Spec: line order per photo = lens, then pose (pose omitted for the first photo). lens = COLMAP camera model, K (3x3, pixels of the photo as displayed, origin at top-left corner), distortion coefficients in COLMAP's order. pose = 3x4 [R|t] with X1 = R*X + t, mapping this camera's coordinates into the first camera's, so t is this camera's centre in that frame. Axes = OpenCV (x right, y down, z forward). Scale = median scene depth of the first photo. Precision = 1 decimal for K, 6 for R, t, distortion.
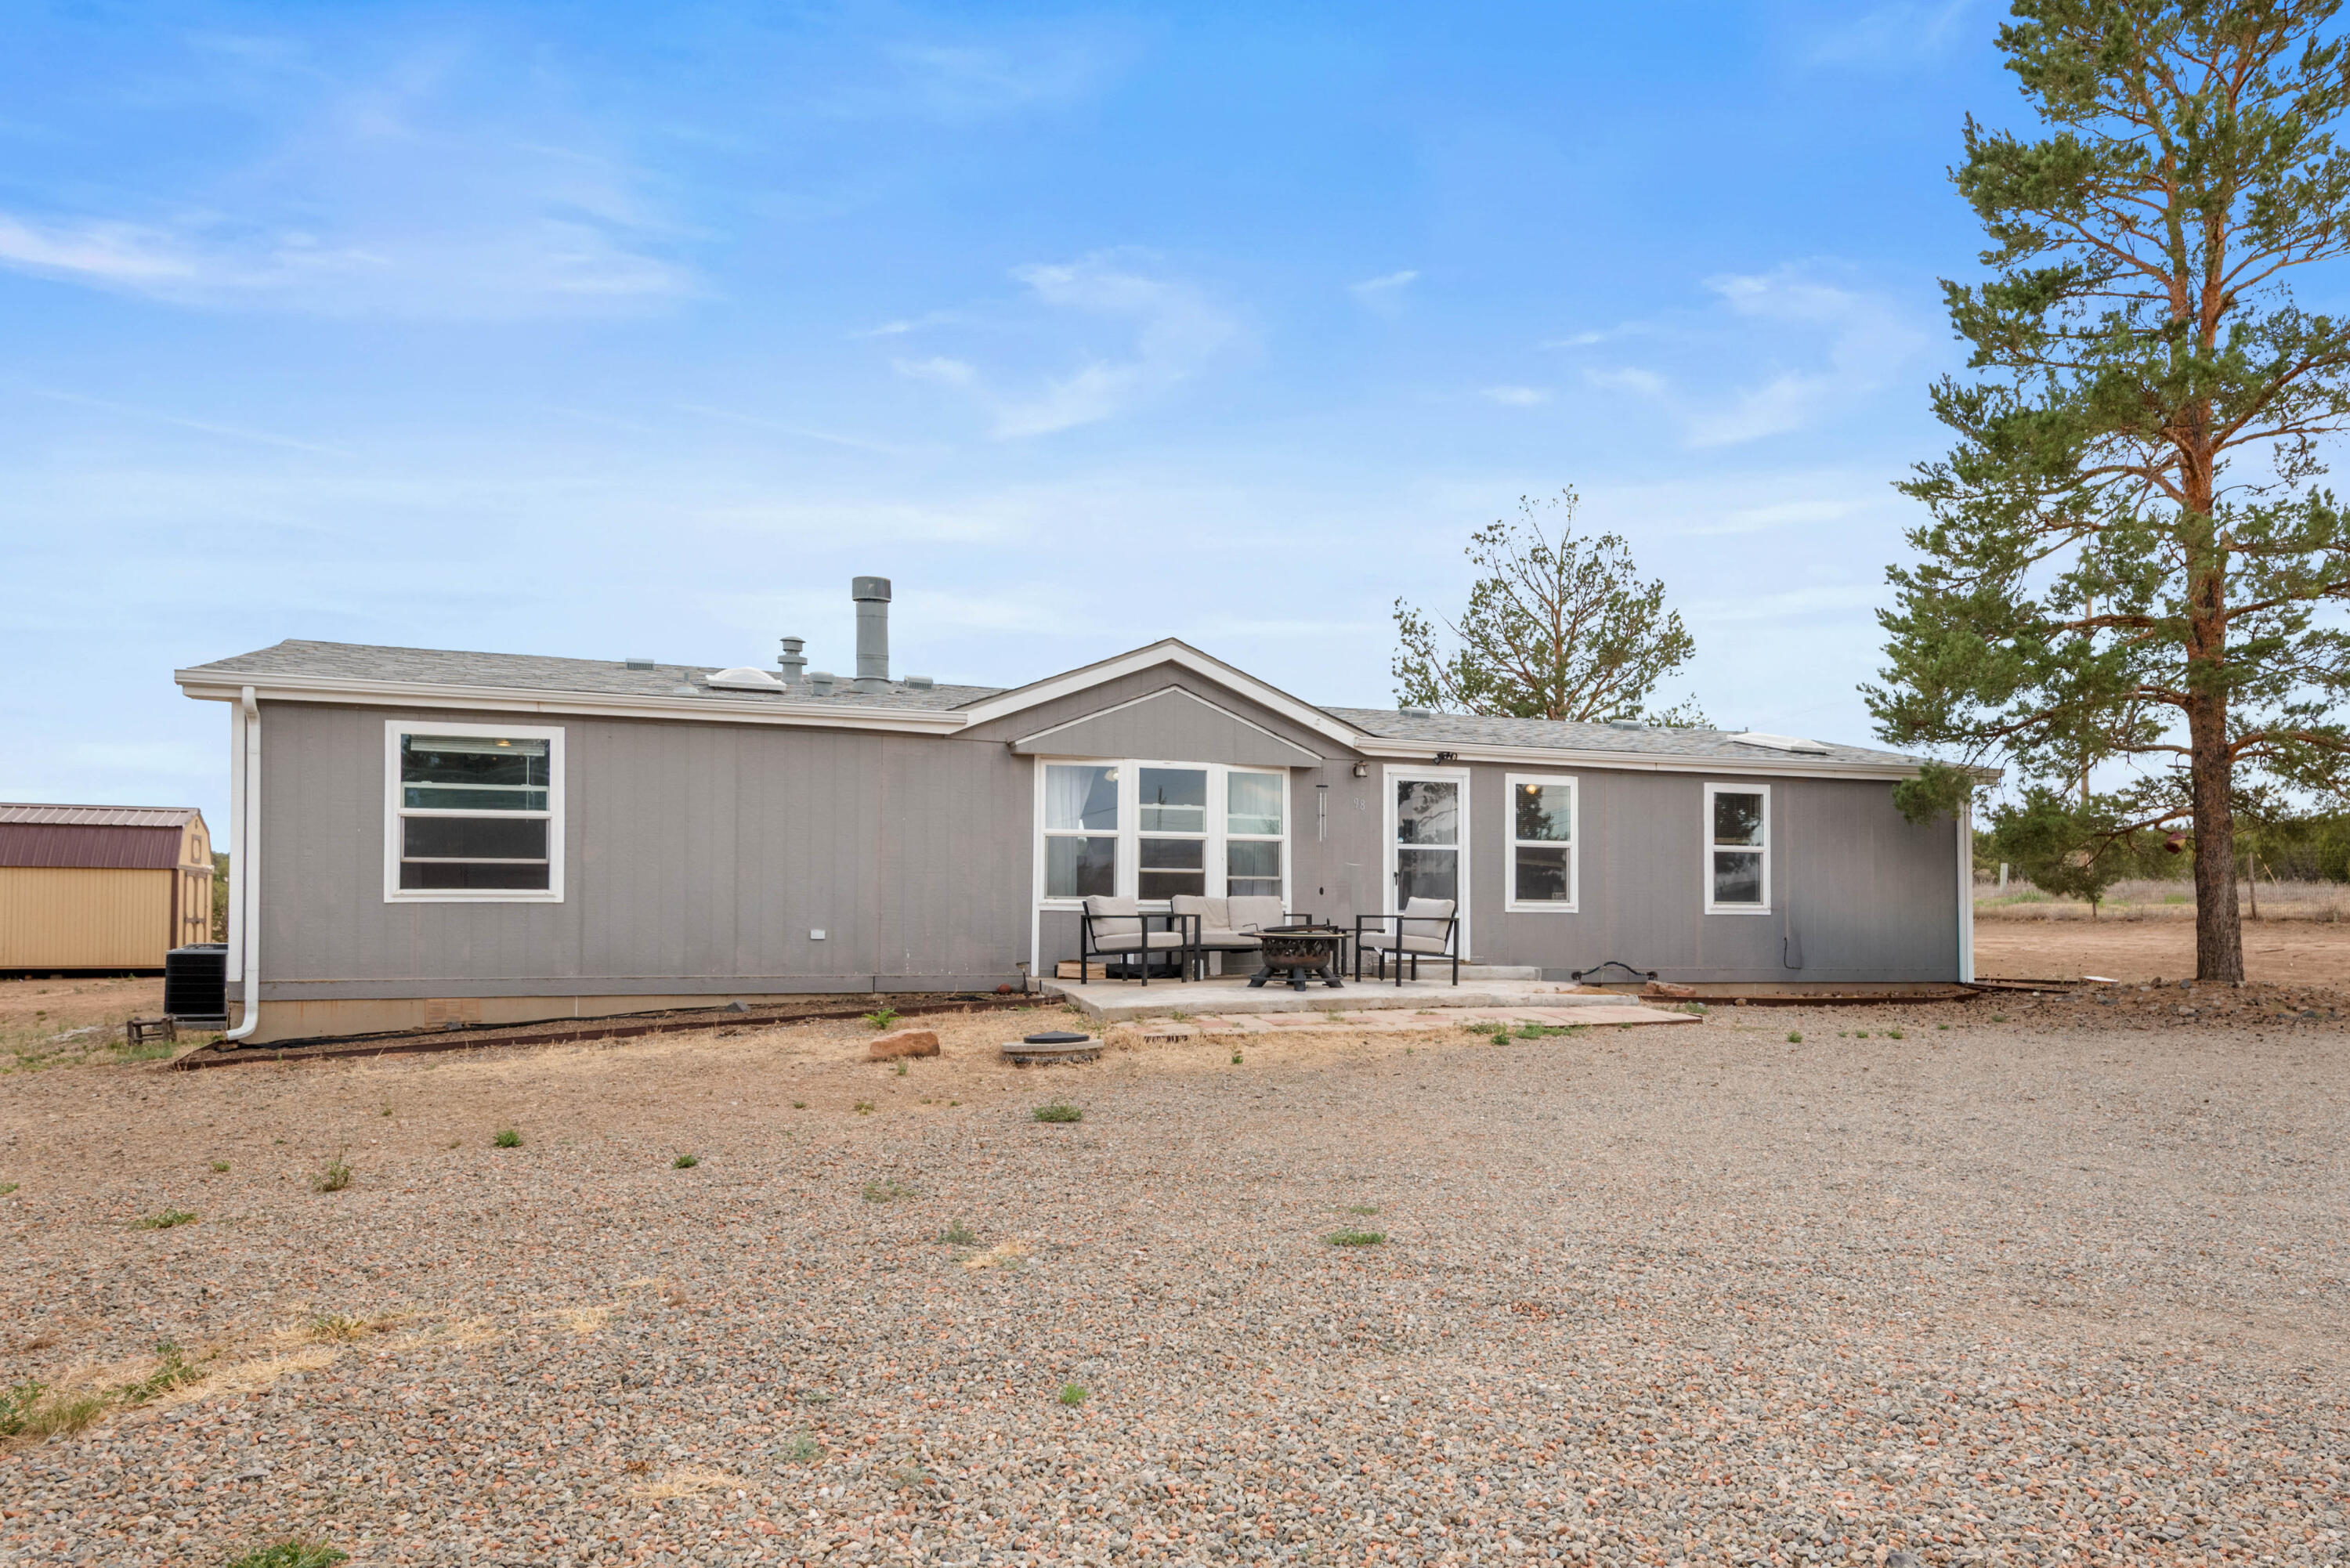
lens RADIAL K [[1478.4, 0, 1175.0], [0, 1478.4, 784.0], [0, 0, 1]] dist [0.027135, -0.000122]
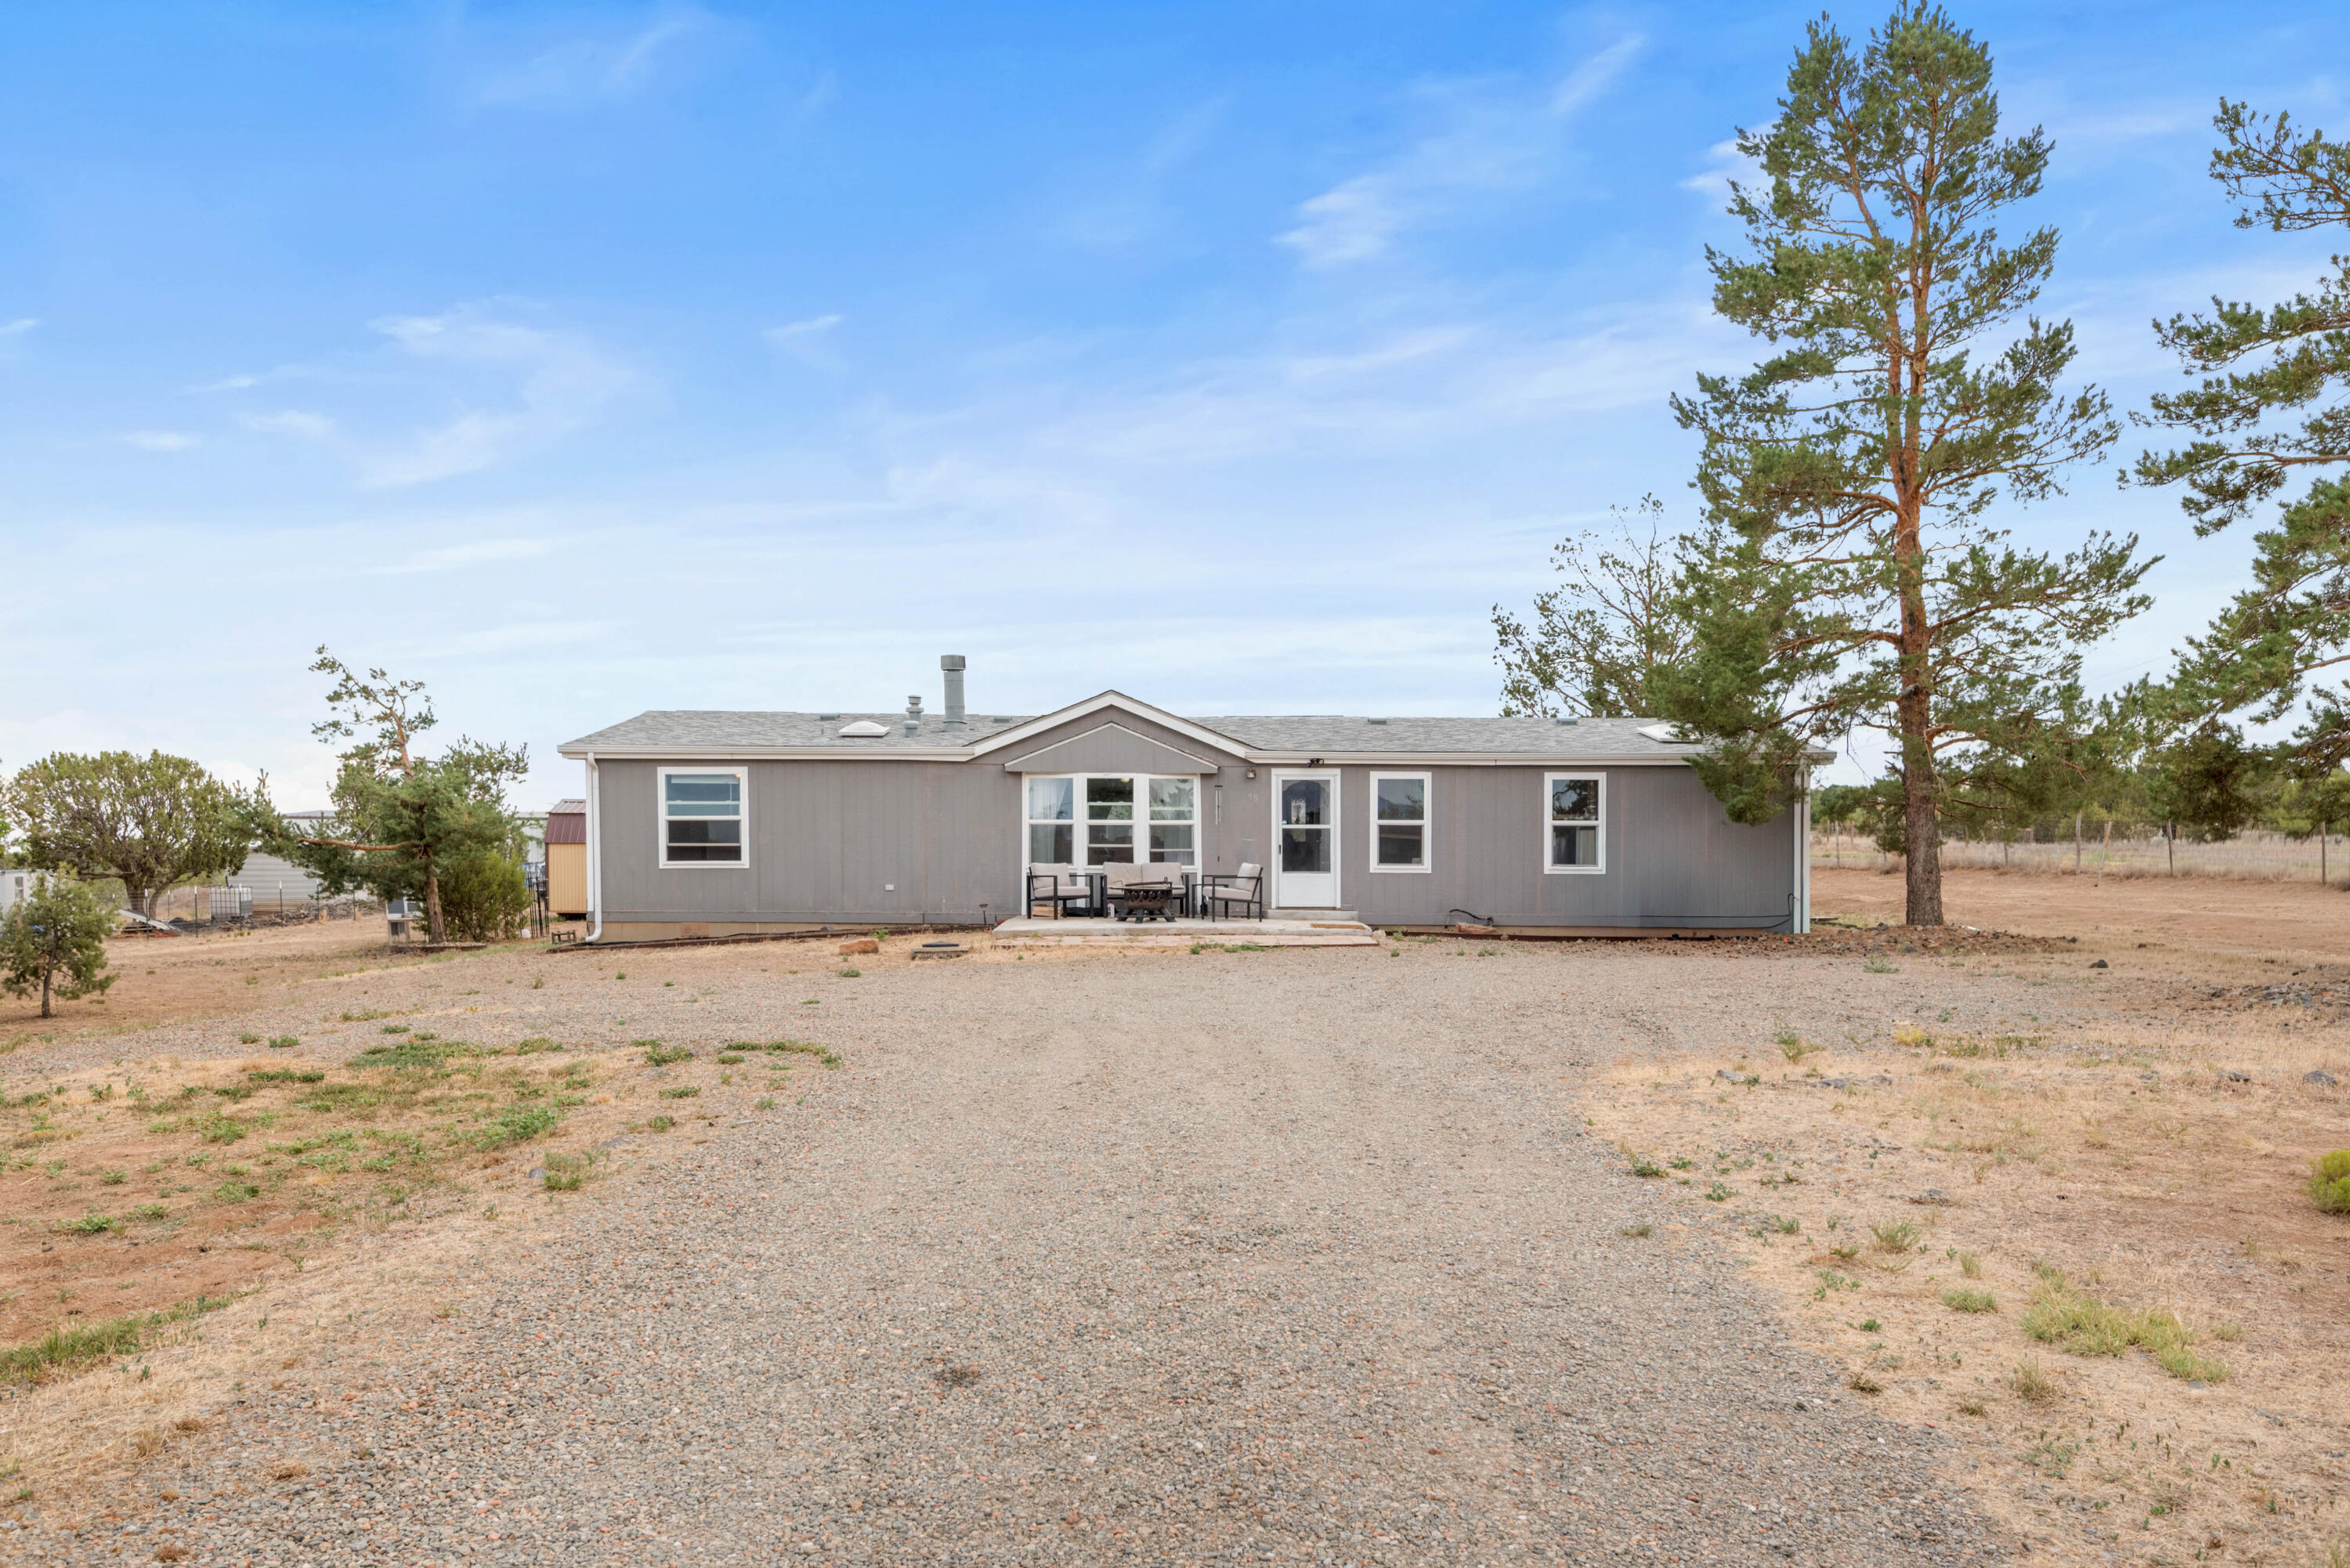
lens RADIAL K [[1672.2, 0, 1175.0], [0, 1672.2, 784.0], [0, 0, 1]] dist [0.001793, -0.000012]
pose [[0.928741, -0.022365, -0.370054, 0.689633], [0.034107, 0.999100, 0.025217, -0.045099], [0.369157, -0.036042, 0.928668, -0.554453]]
